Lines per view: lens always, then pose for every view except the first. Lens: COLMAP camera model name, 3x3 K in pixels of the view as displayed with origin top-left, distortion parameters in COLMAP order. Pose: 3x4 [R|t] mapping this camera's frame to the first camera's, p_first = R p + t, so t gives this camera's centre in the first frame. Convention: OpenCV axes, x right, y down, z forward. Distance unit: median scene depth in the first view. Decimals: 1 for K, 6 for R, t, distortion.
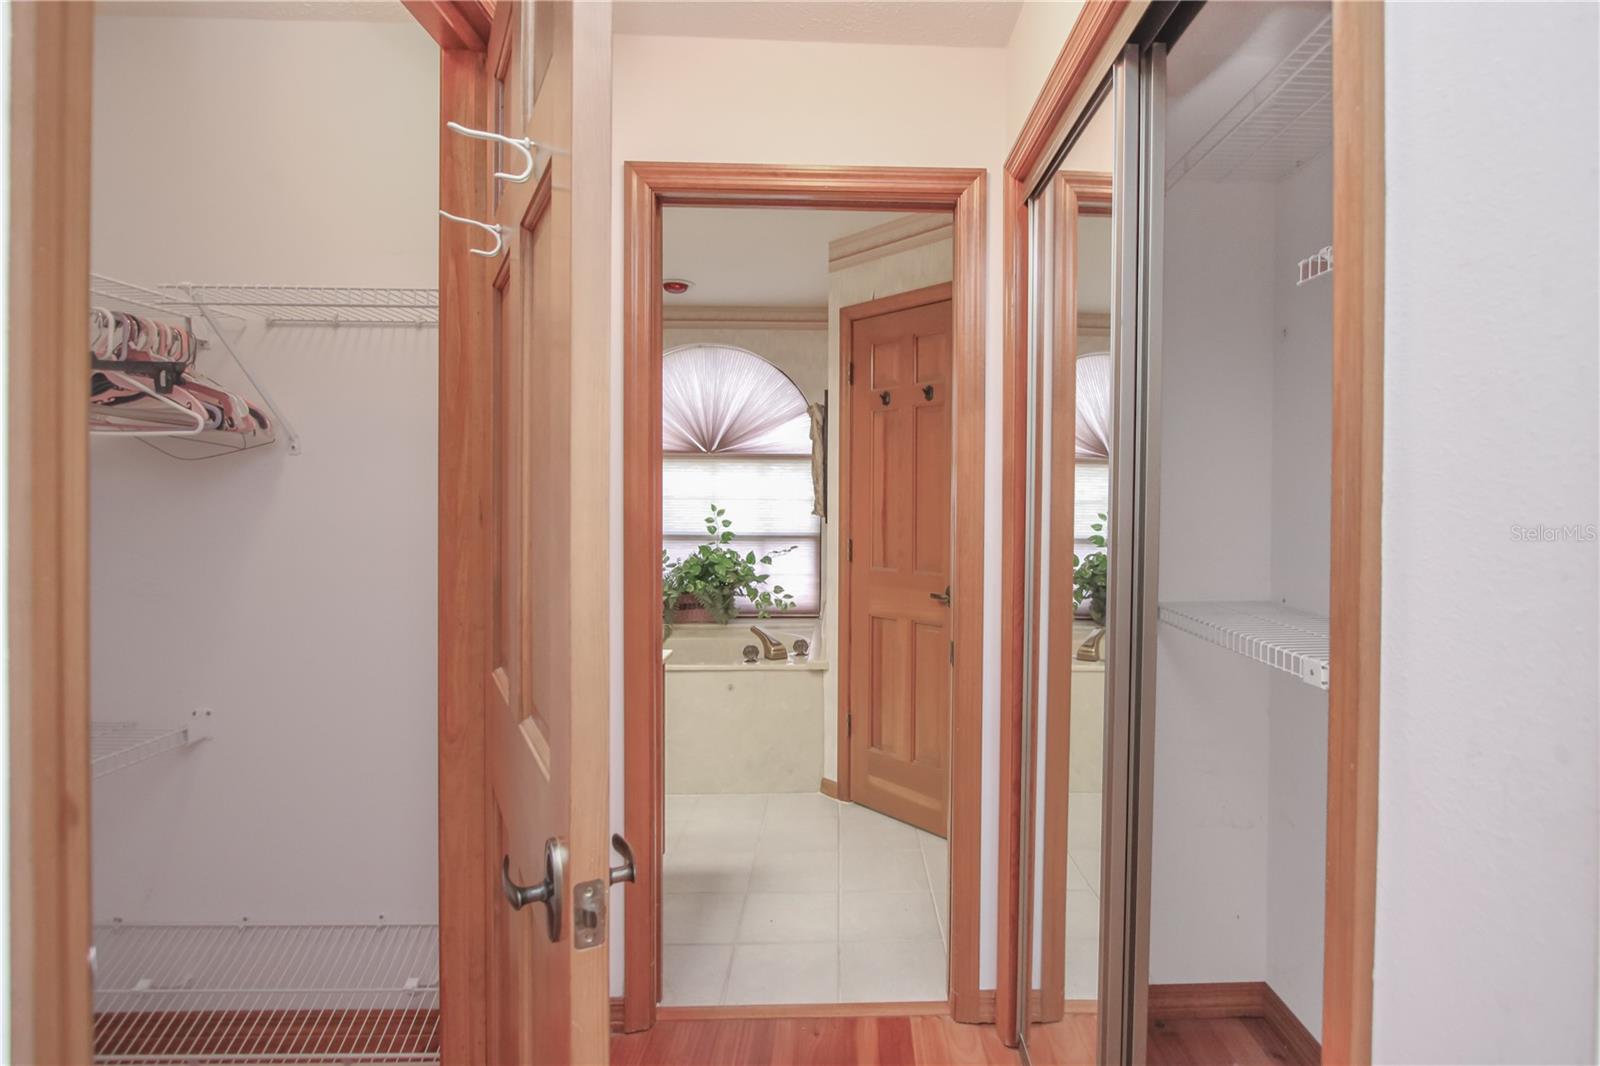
lens RADIAL K [[737.4, 0, 808.8], [0, 737.4, 537.9], [0, 0, 1]] dist [-0.009059, 0.000316]
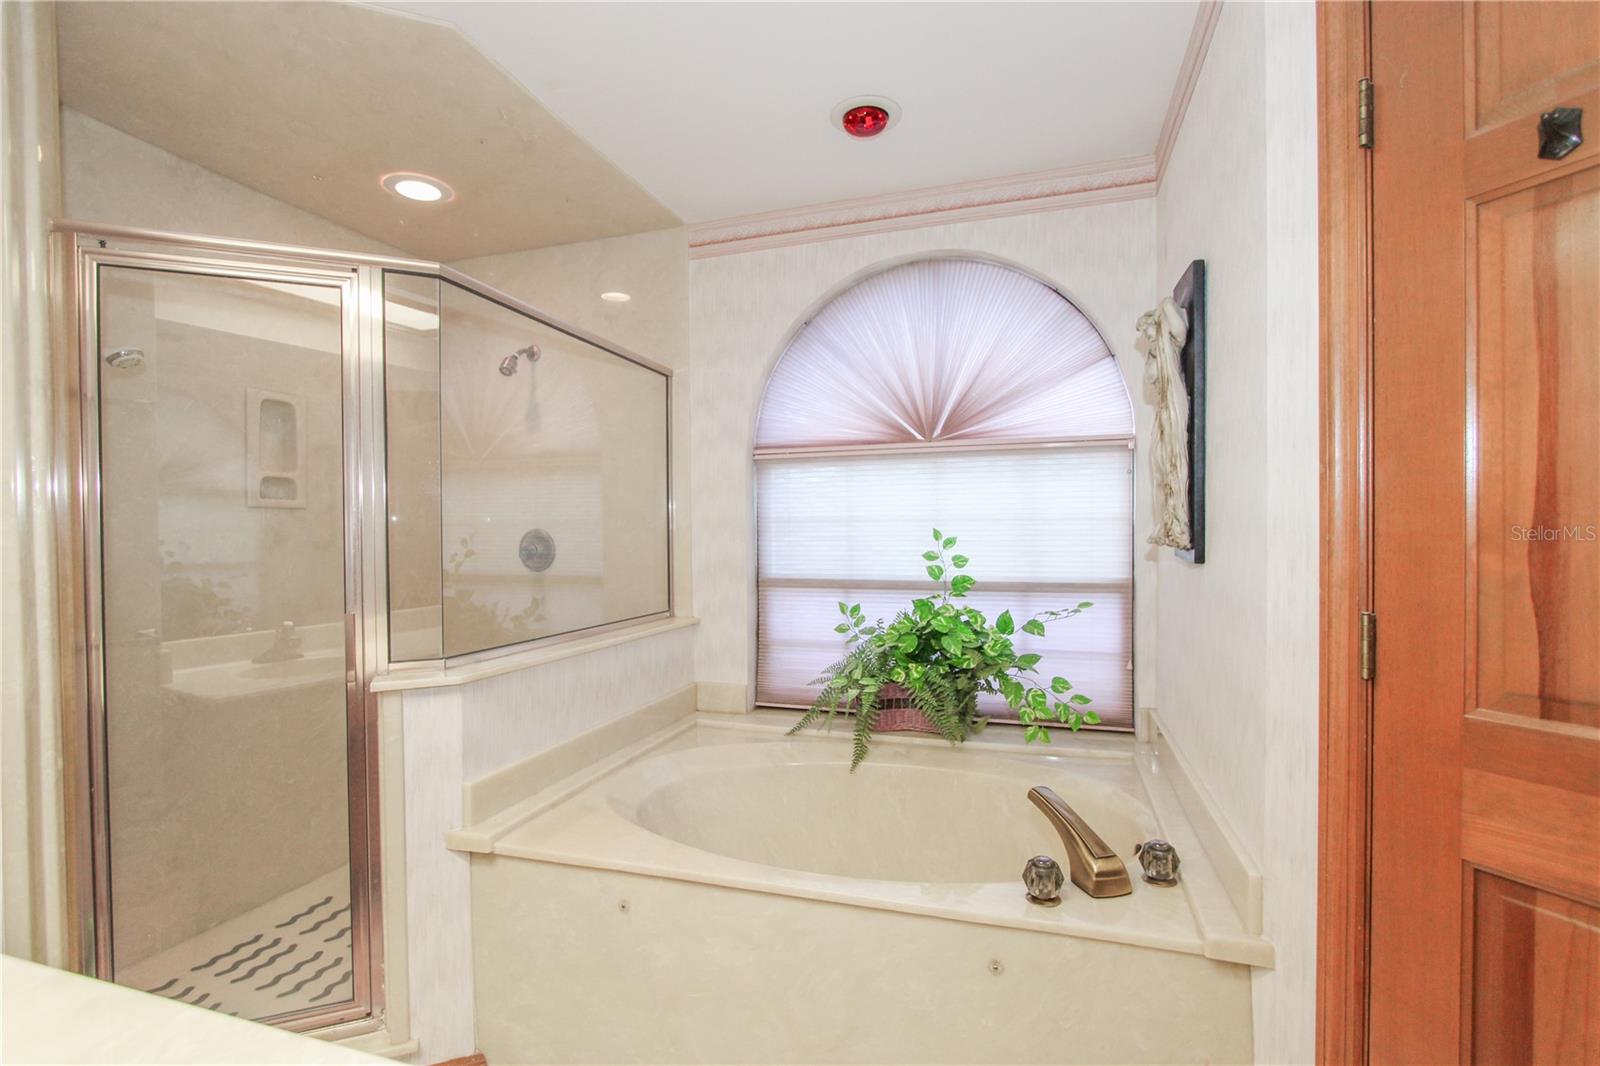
lens RADIAL K [[737.4, 0, 808.8], [0, 737.4, 537.9], [0, 0, 1]] dist [-0.009059, 0.000316]
pose [[0.960044, -0.013878, -0.279506, -0.065233], [0.002453, 0.999149, -0.041184, -0.015014], [0.279840, 0.038853, 0.959260, 0.419921]]
